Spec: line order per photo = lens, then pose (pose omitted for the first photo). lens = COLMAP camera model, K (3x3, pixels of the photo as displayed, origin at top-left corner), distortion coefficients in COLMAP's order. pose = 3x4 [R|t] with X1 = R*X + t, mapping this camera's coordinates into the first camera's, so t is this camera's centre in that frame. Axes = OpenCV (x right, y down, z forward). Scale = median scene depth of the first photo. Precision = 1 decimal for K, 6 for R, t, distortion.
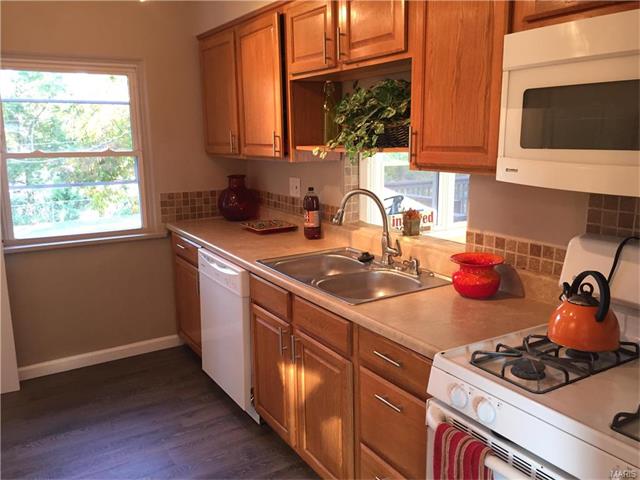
lens RADIAL K [[547.8, 0, 321.1], [0, 547.8, 238.6], [0, 0, 1]] dist [0.033126, 0.006879]
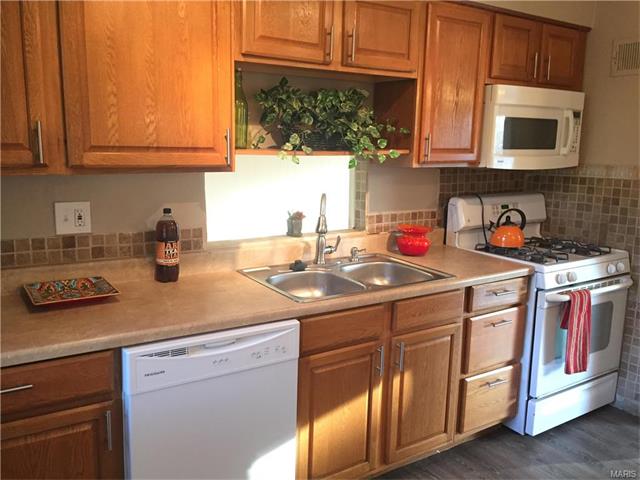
lens RADIAL K [[547.8, 0, 321.0], [0, 547.8, 241.2], [0, 0, 1]] dist [0.033126, 0.006879]
pose [[-0.029426, -0.170359, 0.984943, -0.940022], [0.168657, 0.970395, 0.172882, -0.183778], [-0.985236, 0.171204, 0.000177, 1.058277]]
